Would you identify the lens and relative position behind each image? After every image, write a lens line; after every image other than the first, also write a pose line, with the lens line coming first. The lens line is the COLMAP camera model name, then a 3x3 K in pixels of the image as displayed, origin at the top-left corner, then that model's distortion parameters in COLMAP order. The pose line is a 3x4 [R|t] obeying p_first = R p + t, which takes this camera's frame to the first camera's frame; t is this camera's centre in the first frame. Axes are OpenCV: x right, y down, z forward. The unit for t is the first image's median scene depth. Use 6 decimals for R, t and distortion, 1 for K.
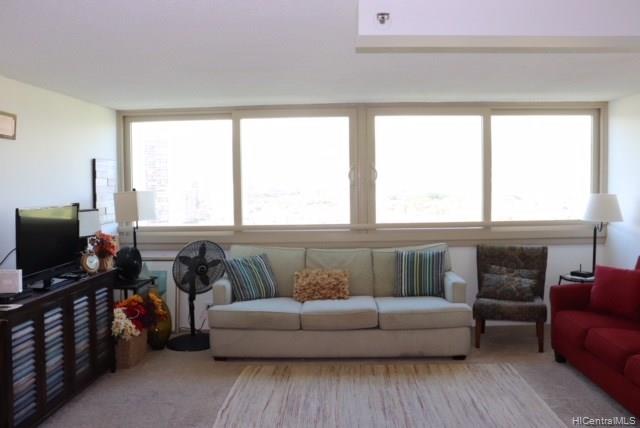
lens RADIAL K [[528.0, 0, 331.0], [0, 528.0, 212.1], [0, 0, 1]] dist [-0.123099, 0.009338]
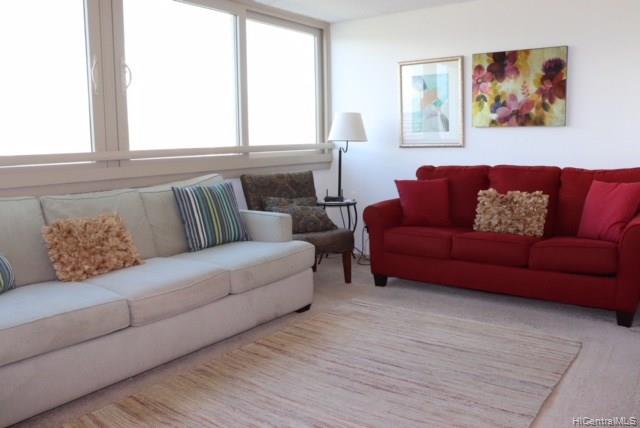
lens RADIAL K [[528.0, 0, 331.0], [0, 528.0, 212.1], [0, 0, 1]] dist [-0.123099, 0.009338]
pose [[0.567670, -0.106387, 0.816354, -0.326531], [0.048825, 0.994220, 0.095615, 0.051173], [-0.821807, -0.014420, 0.569583, 0.445093]]
